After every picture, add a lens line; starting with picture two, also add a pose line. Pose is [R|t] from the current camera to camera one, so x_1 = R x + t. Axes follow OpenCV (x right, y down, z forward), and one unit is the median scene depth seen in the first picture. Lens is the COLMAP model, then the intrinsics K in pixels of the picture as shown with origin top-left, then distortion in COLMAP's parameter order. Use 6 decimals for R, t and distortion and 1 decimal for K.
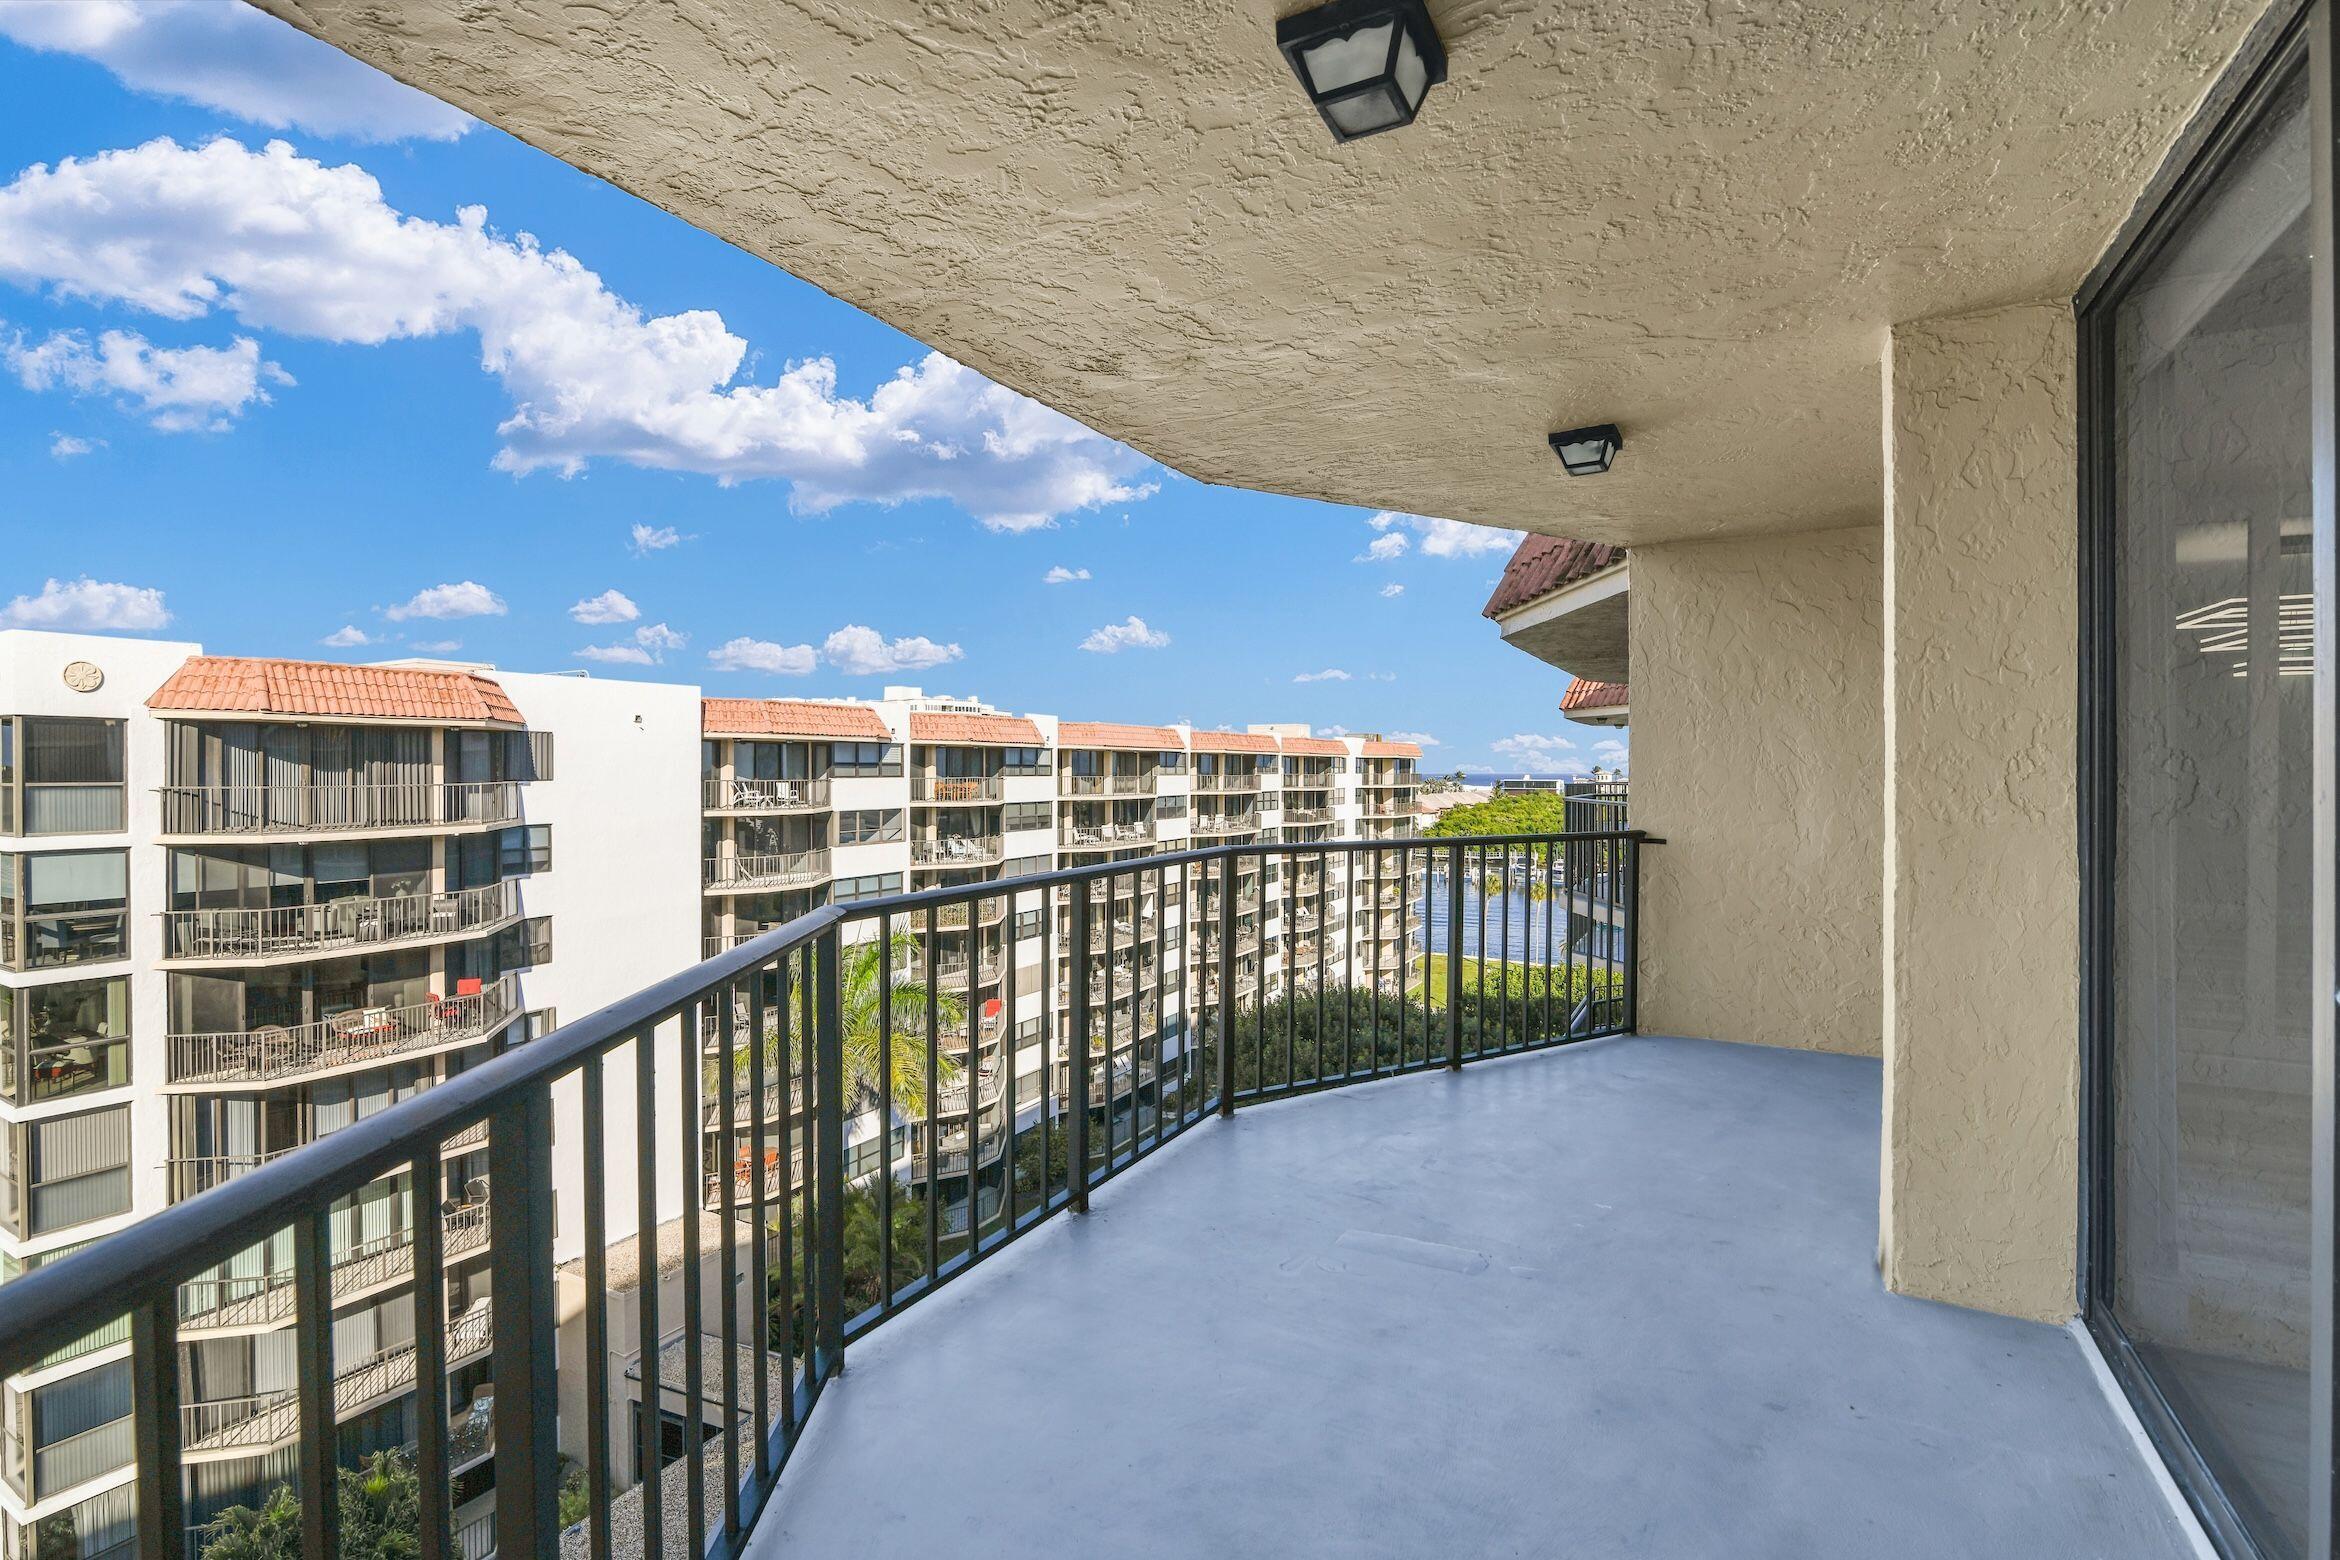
lens RADIAL K [[1106.3, 0, 1185.2], [0, 1106.3, 772.3], [0, 0, 1]] dist [-0.022167, -0.000417]
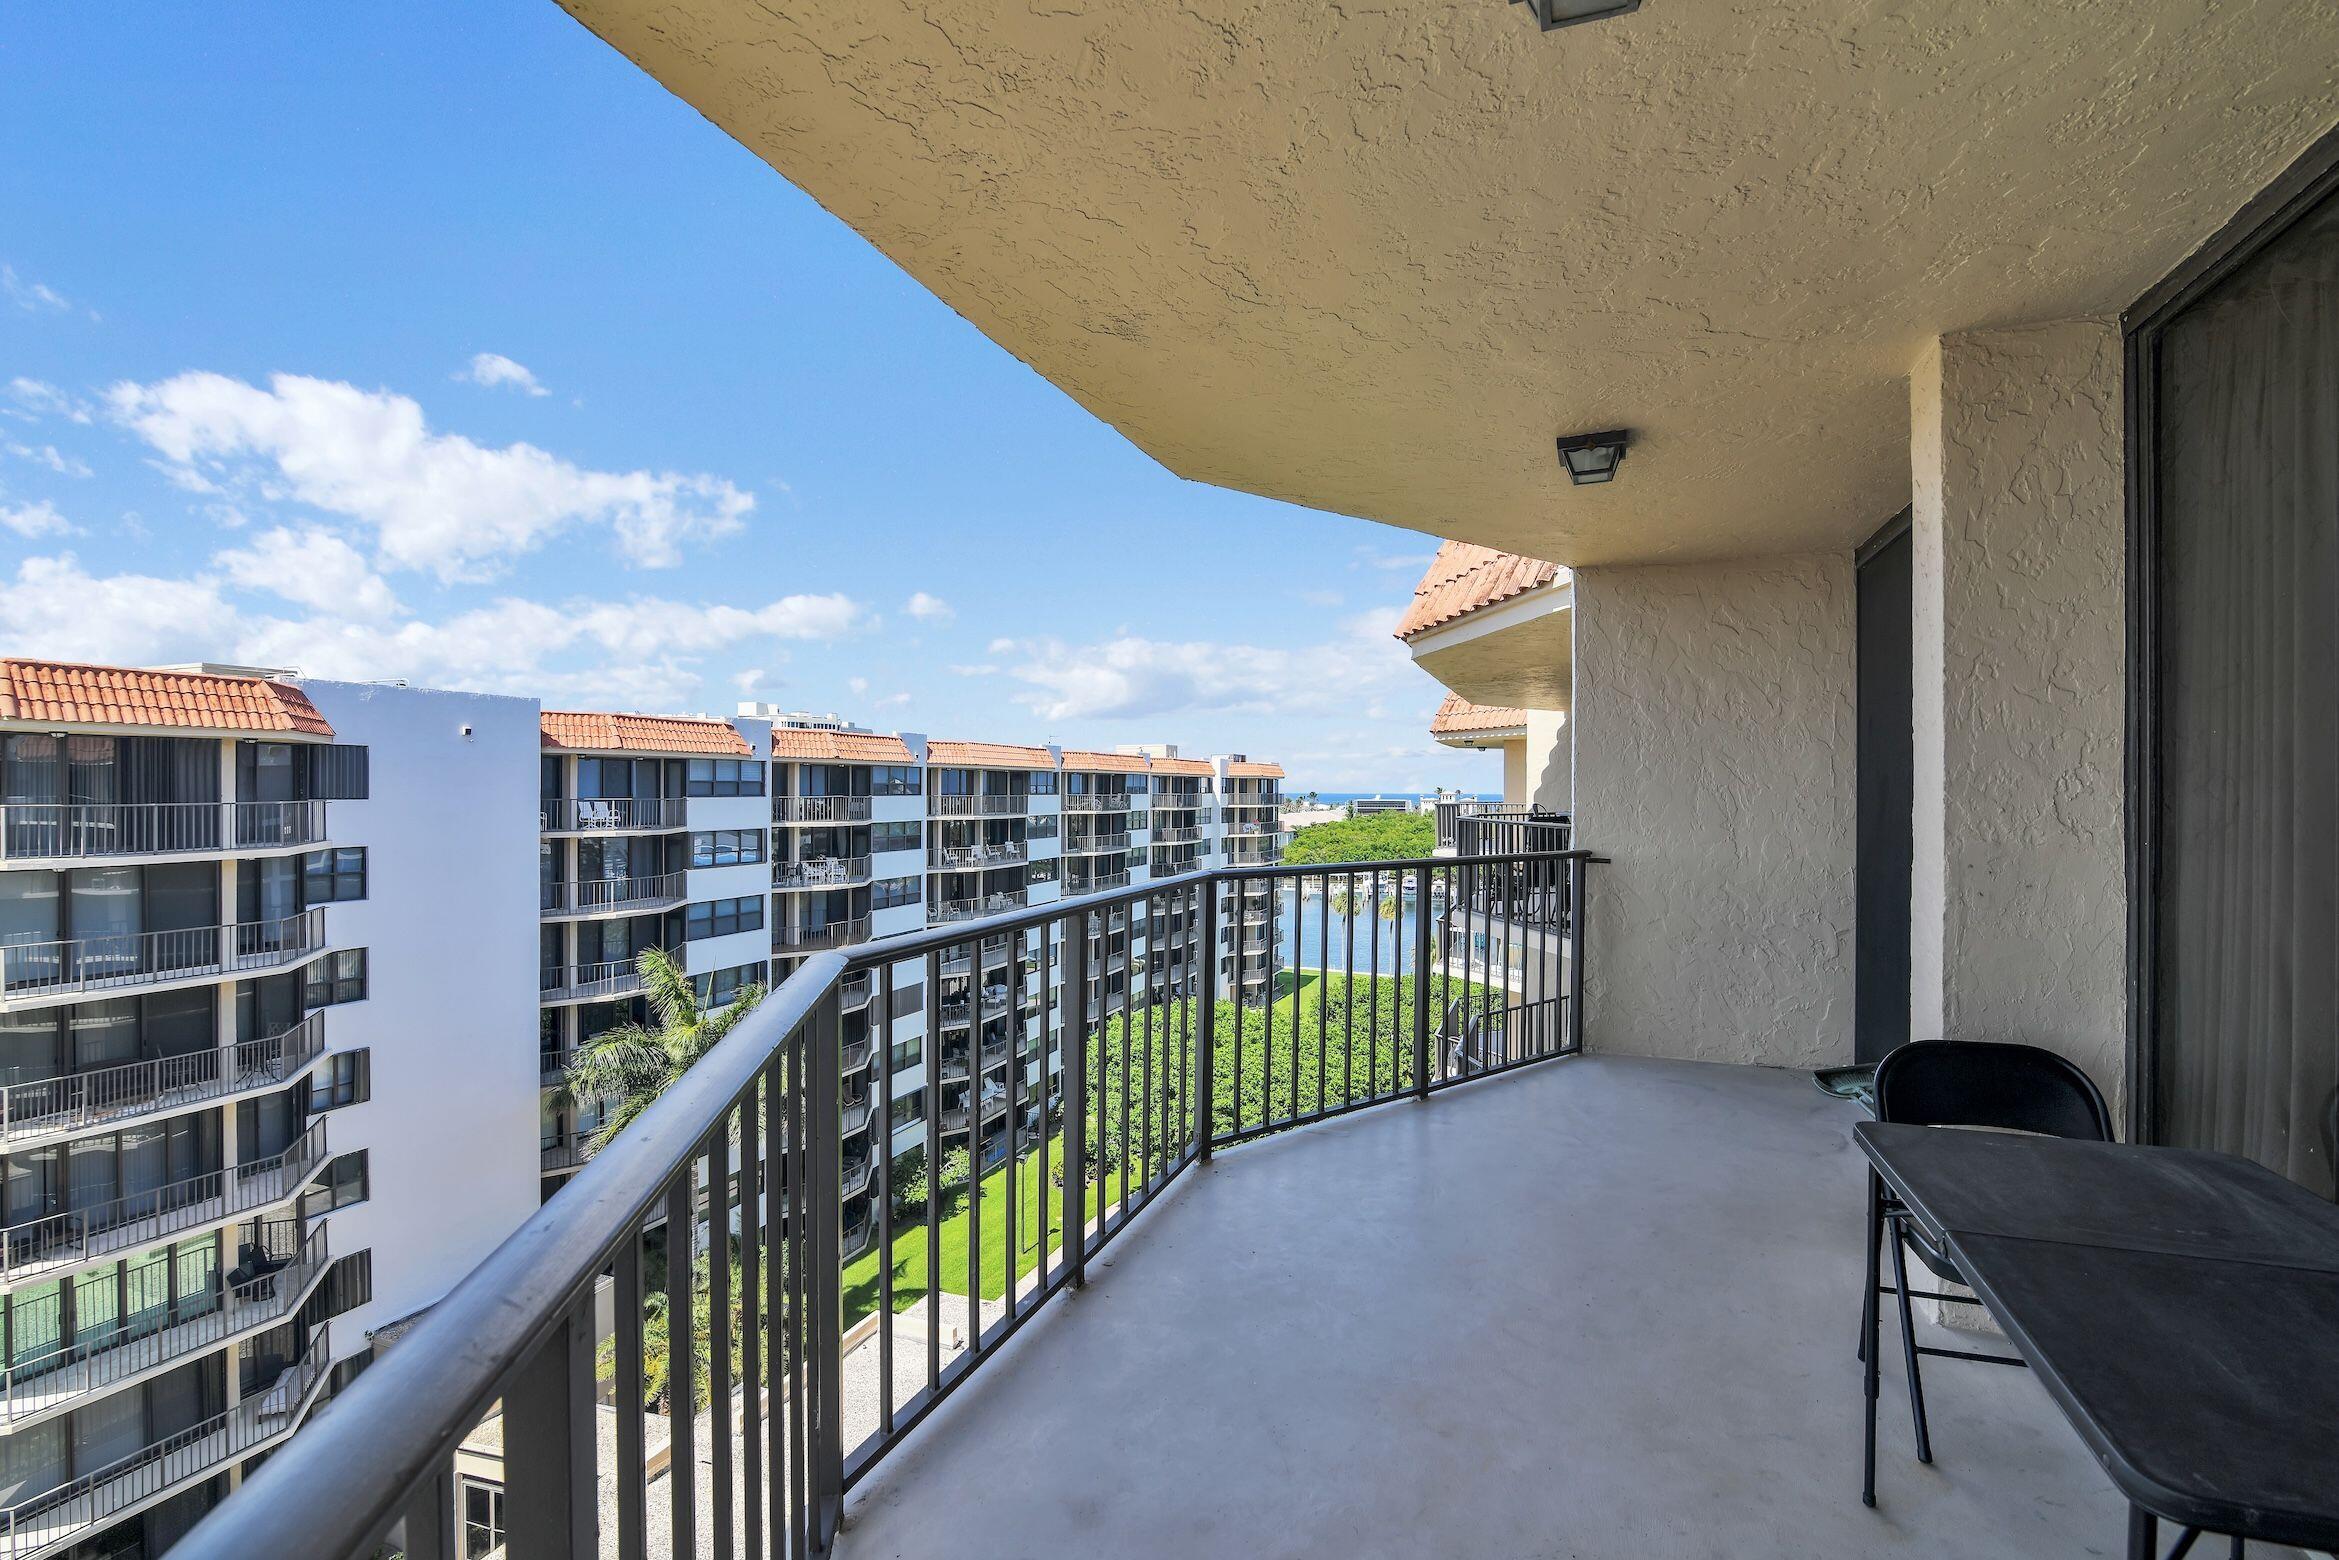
lens RADIAL K [[1087.3, 0, 1209.7], [0, 1087.3, 789.3], [0, 0, 1]] dist [-0.022200, 0.001666]
pose [[0.989209, 0.002882, 0.146484, -0.075556], [-0.002470, 0.999992, -0.002991, 0.001230], [-0.146492, 0.002597, 0.989208, 0.078826]]
